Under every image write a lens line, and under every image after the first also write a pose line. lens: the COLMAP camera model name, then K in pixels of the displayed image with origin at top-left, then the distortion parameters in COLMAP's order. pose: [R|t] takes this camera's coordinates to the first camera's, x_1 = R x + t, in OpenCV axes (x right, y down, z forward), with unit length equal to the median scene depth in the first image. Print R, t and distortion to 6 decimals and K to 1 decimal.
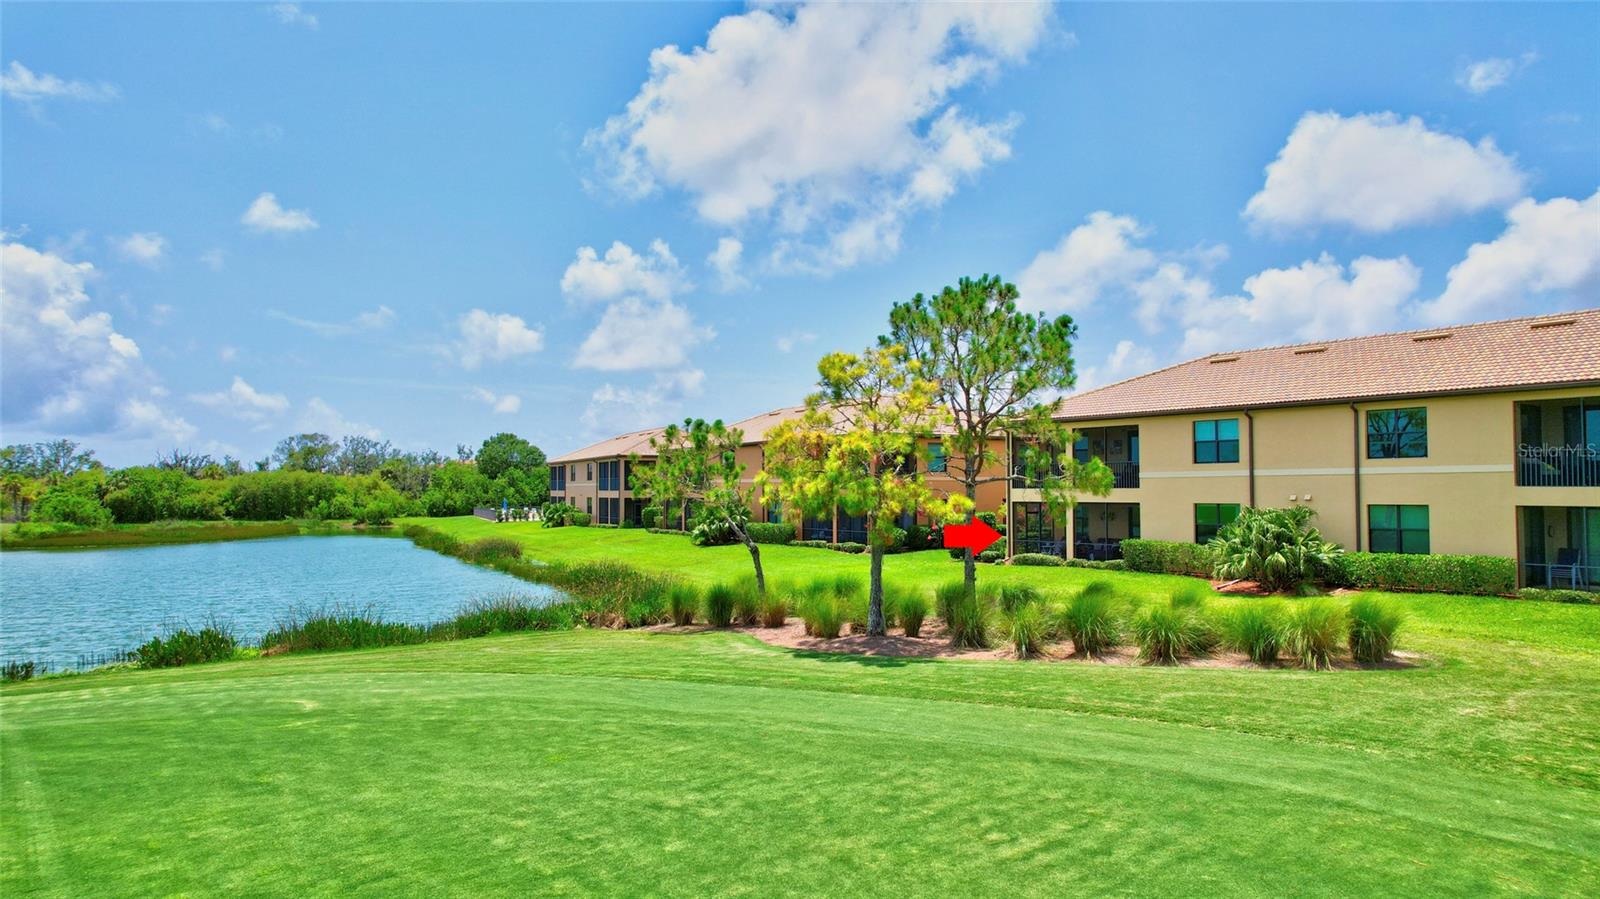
lens RADIAL K [[1049.3, 0, 800.0], [0, 1049.3, 449.5], [0, 0, 1]] dist [-0.136630, 0.164674]
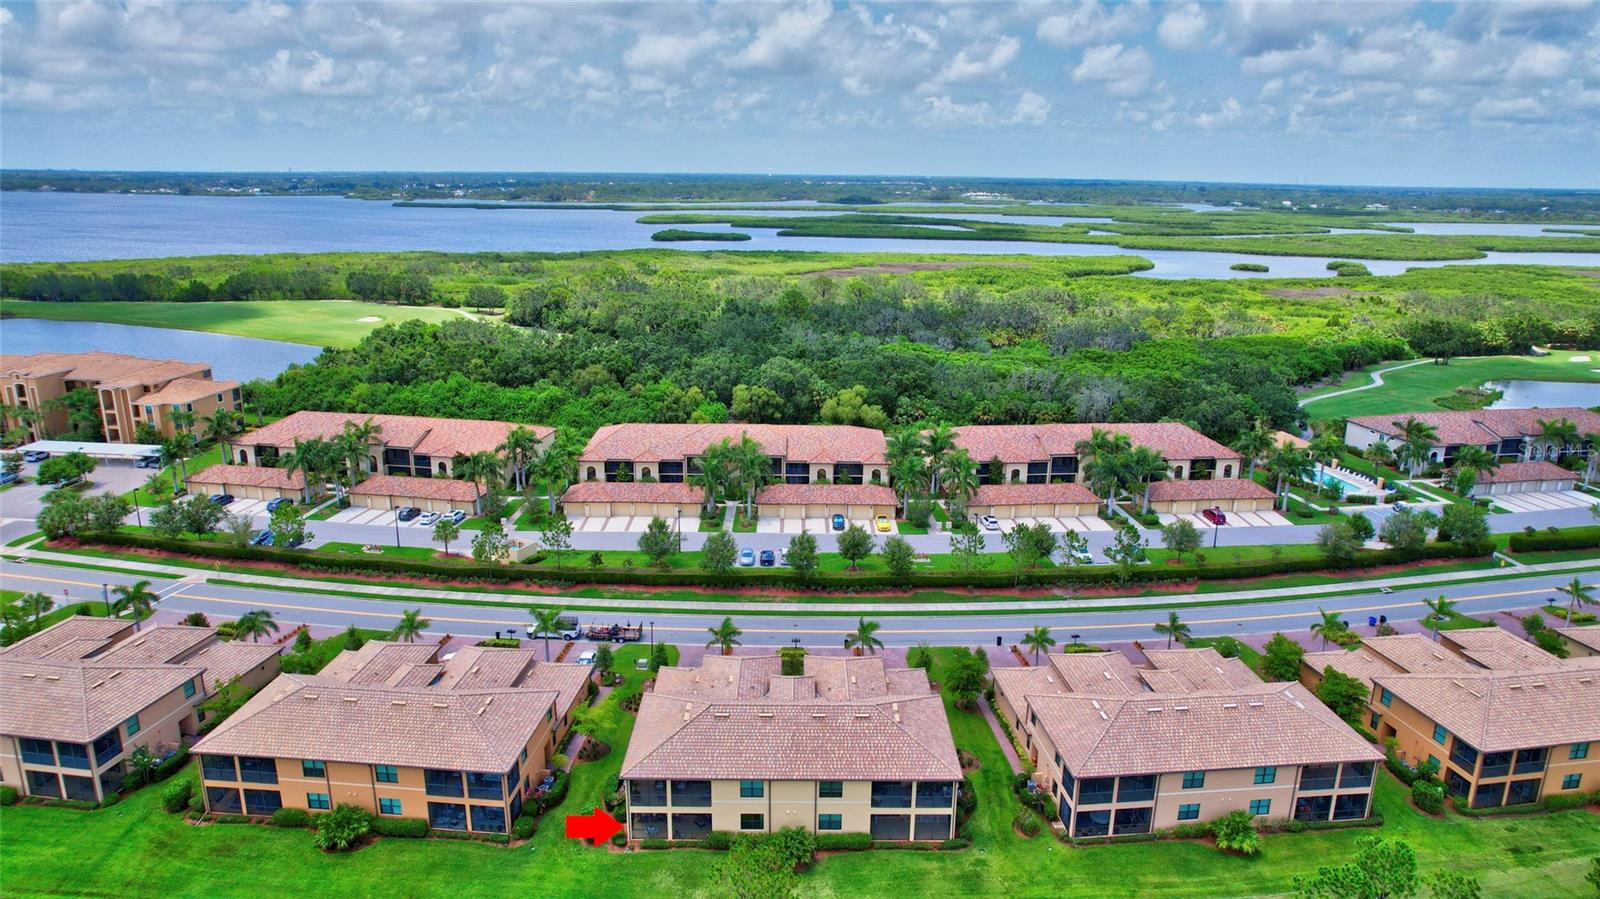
lens RADIAL K [[1023.8, 0, 806.7], [0, 1023.8, 457.0], [0, 0, 1]] dist [-0.080317, 0.073534]
pose [[0.579497, -0.210441, 0.787336, -1.045529], [-0.046538, 0.955965, 0.289766, -1.267518], [-0.813645, -0.204560, 0.544185, -0.128539]]
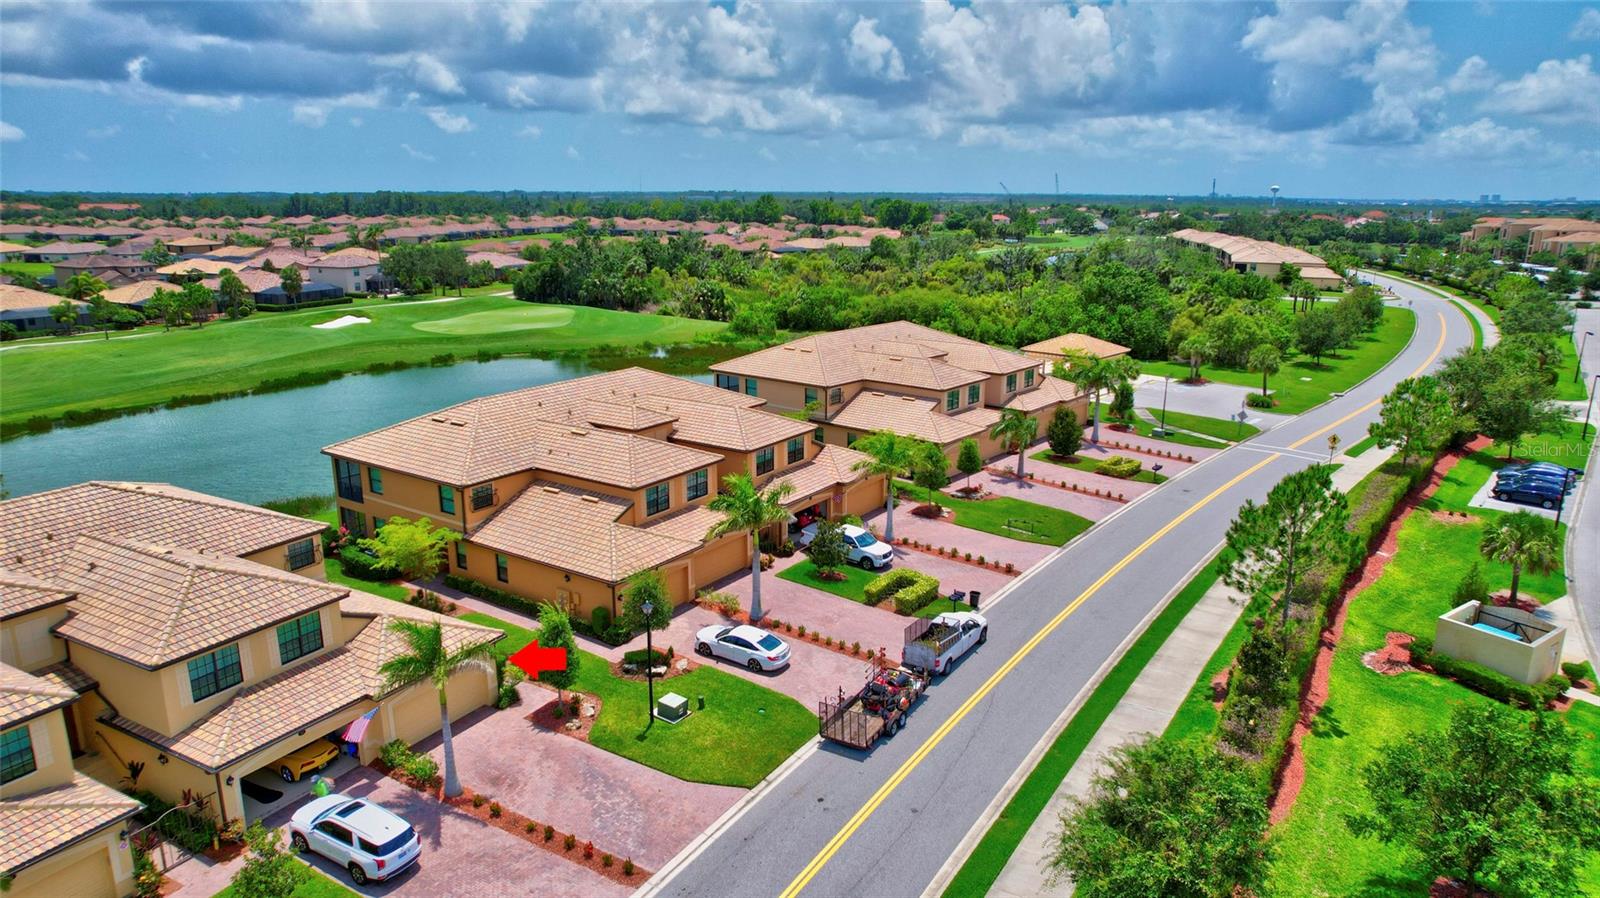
lens RADIAL K [[1011.5, 0, 805.7], [0, 1011.5, 497.3], [0, 0, 1]] dist [-0.063878, 0.053241]
pose [[0.422361, 0.269379, -0.865475, 1.768242], [0.029888, 0.950161, 0.310323, -0.412699], [0.905935, -0.156936, 0.393260, 1.420919]]
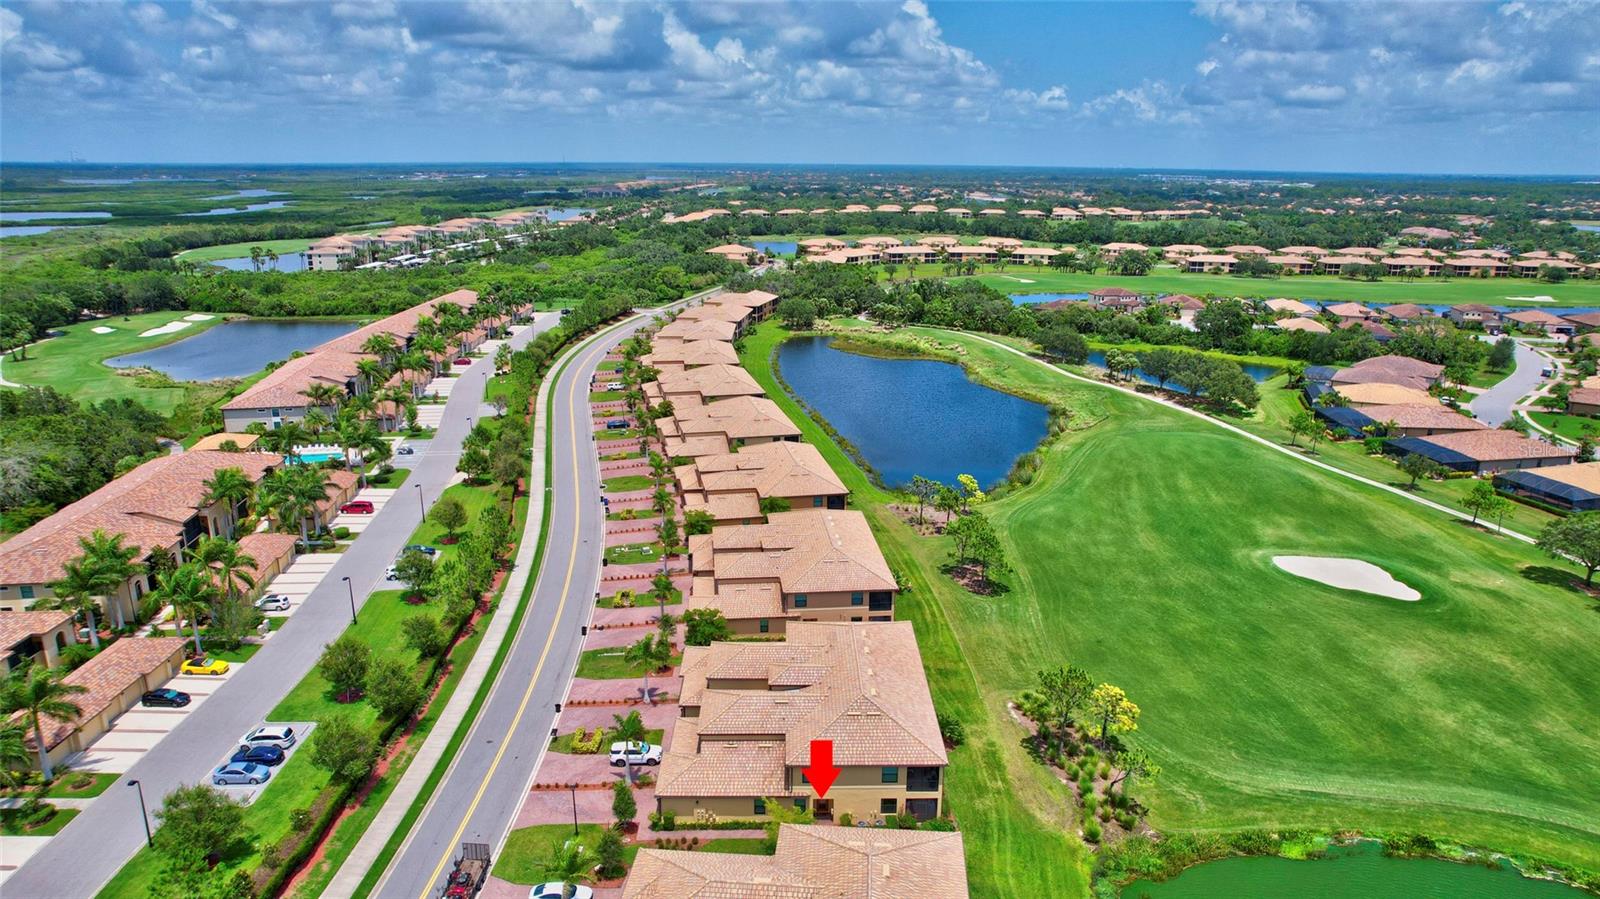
lens RADIAL K [[1024.8, 0, 808.4], [0, 1024.8, 445.3], [0, 0, 1]] dist [-0.081716, 0.075636]
pose [[-0.820412, -0.157615, 0.549619, -0.616769], [-0.027482, 0.971014, 0.237436, -1.198265], [-0.571112, 0.179691, -0.800964, 2.952787]]
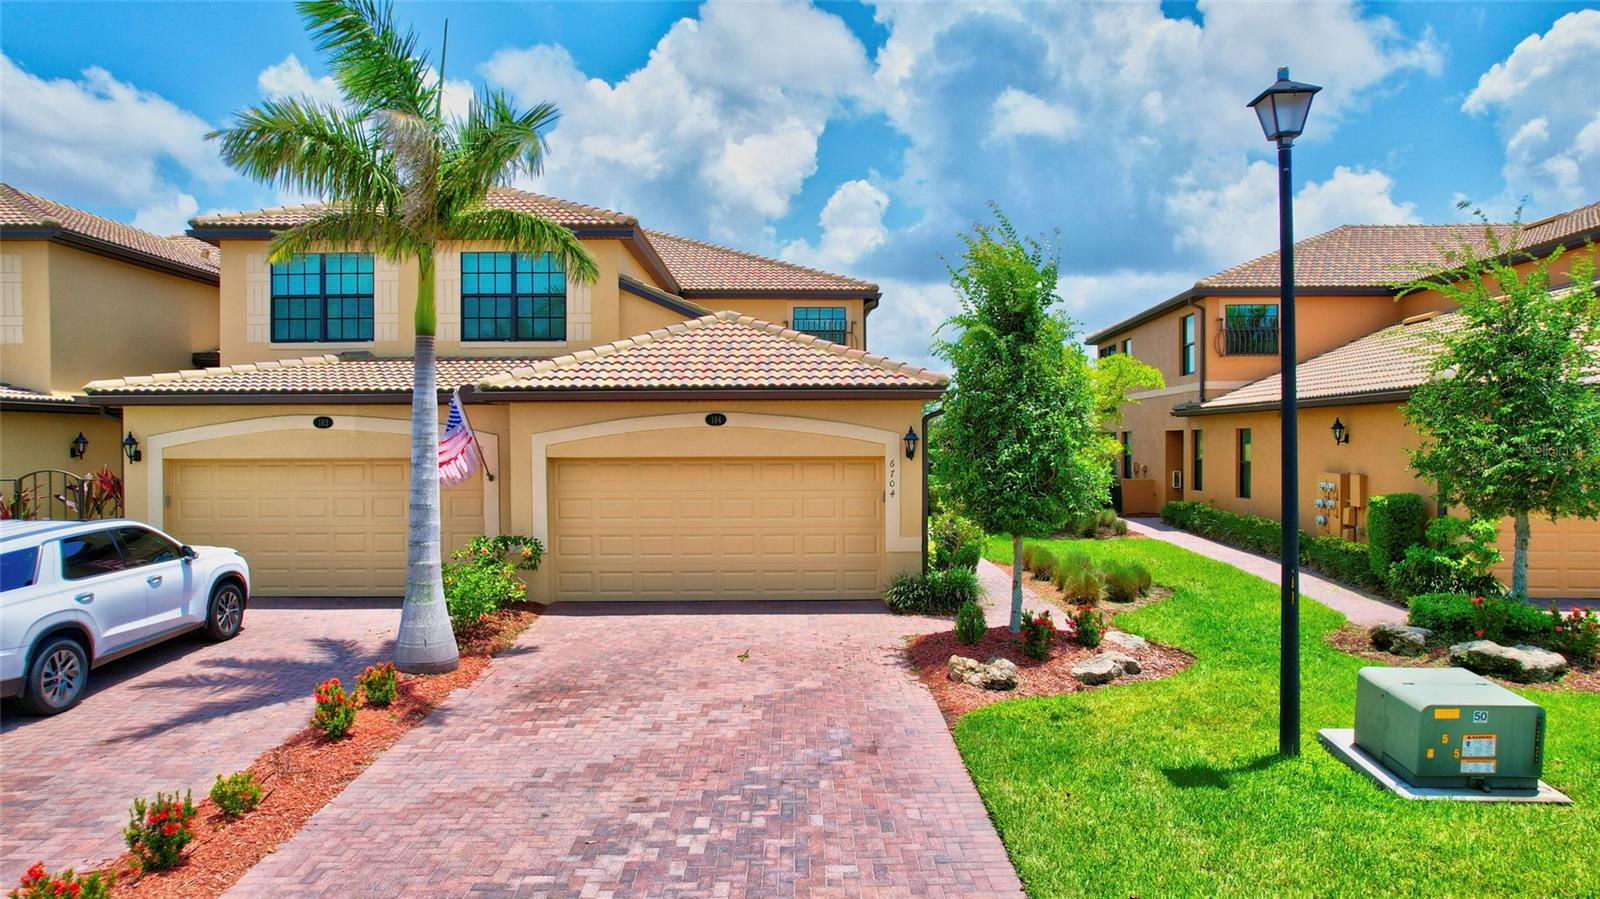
lens RADIAL K [[1023.8, 0, 806.7], [0, 1023.8, 457.0], [0, 0, 1]] dist [-0.080317, 0.073534]
pose [[-0.569904, 0.018391, -0.821505, 1.055642], [0.037737, 0.999280, -0.003809, 0.082077], [0.820844, -0.033172, -0.570188, 1.696366]]
